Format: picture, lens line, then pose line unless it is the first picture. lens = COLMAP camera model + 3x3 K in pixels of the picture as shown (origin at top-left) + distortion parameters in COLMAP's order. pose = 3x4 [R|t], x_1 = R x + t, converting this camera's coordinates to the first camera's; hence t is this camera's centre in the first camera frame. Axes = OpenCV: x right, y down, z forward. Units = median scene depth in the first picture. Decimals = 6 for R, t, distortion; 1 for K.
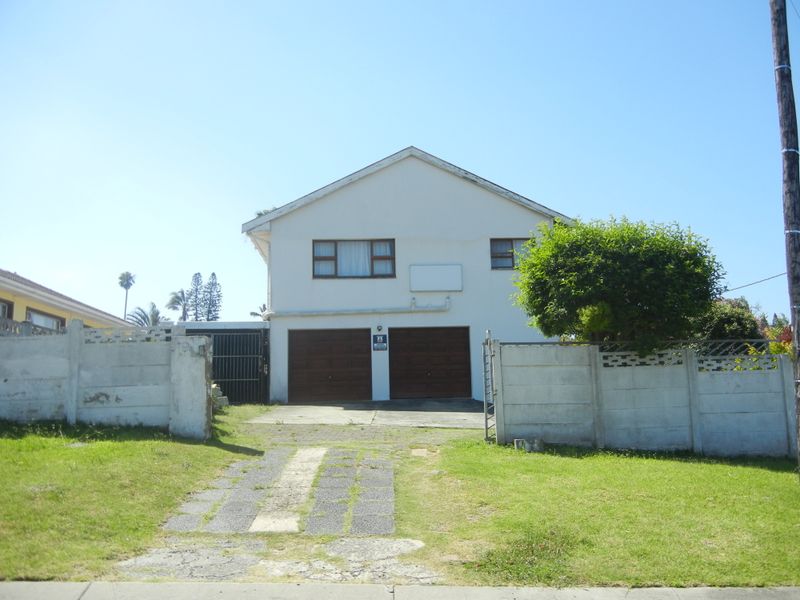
lens RADIAL K [[688.9, 0, 398.8], [0, 688.9, 301.6], [0, 0, 1]] dist [0.001914, 0.011288]
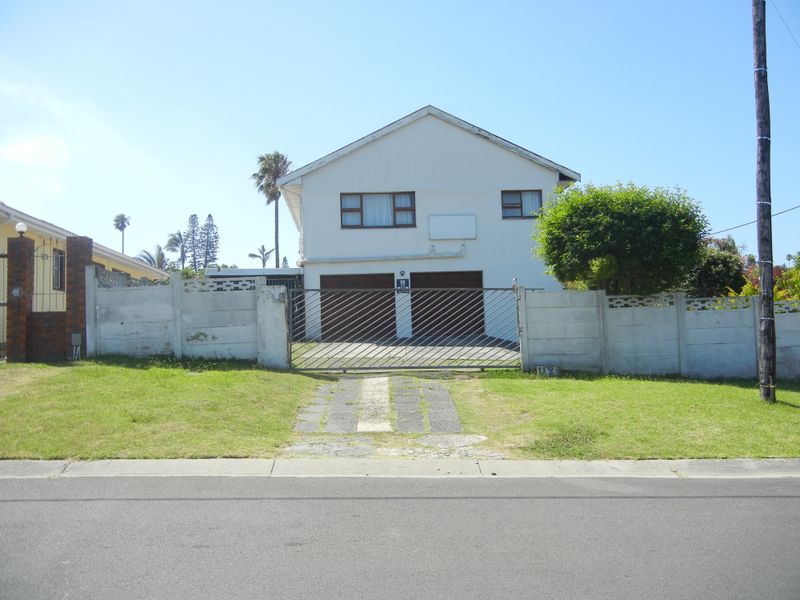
lens RADIAL K [[688.9, 0, 399.3], [0, 688.9, 300.7], [0, 0, 1]] dist [0.001914, 0.011288]
pose [[0.999854, -0.008847, 0.014640, -0.093701], [0.007532, 0.996128, 0.087591, -0.027632], [-0.015359, -0.087468, 0.996049, -0.210989]]
